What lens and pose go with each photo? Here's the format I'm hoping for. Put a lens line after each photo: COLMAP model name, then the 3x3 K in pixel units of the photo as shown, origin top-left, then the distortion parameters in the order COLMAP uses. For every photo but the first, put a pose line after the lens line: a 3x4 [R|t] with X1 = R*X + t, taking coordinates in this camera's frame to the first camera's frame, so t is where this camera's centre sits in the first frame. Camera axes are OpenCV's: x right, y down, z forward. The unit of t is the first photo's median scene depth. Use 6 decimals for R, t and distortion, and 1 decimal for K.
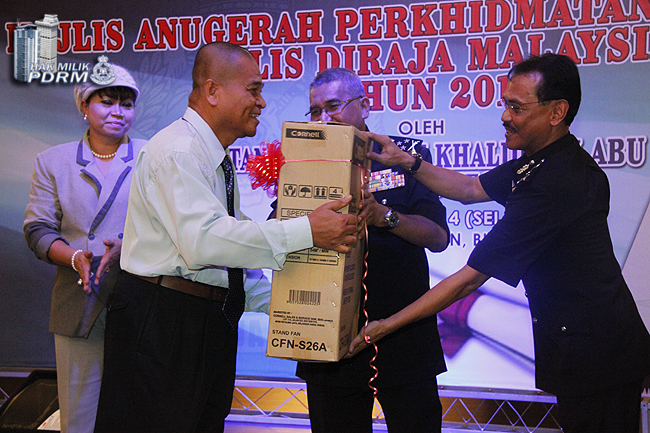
lens RADIAL K [[1316.4, 0, 319.5], [0, 1316.4, 219.3], [0, 0, 1]] dist [0.513358, 0.000000]
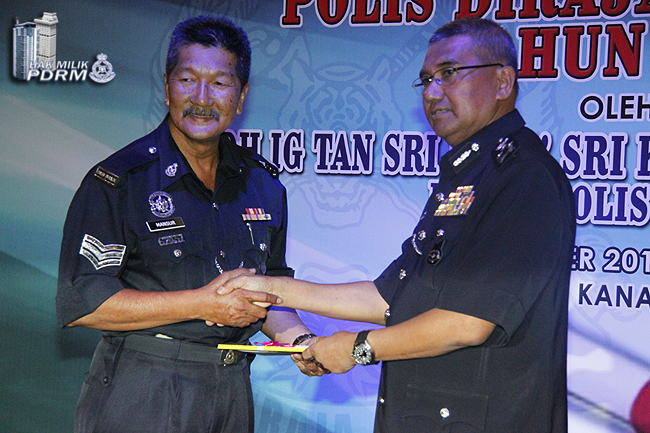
lens RADIAL K [[2373.5, 0, 320.7], [0, 2373.5, 248.2], [0, 0, 1]] dist [1.246658, 0.000000]
pose [[0.964934, 0.046987, -0.258255, 0.231920], [-0.048503, 0.998823, 0.000501, -0.000250], [0.257974, 0.012043, 0.966077, -0.084761]]
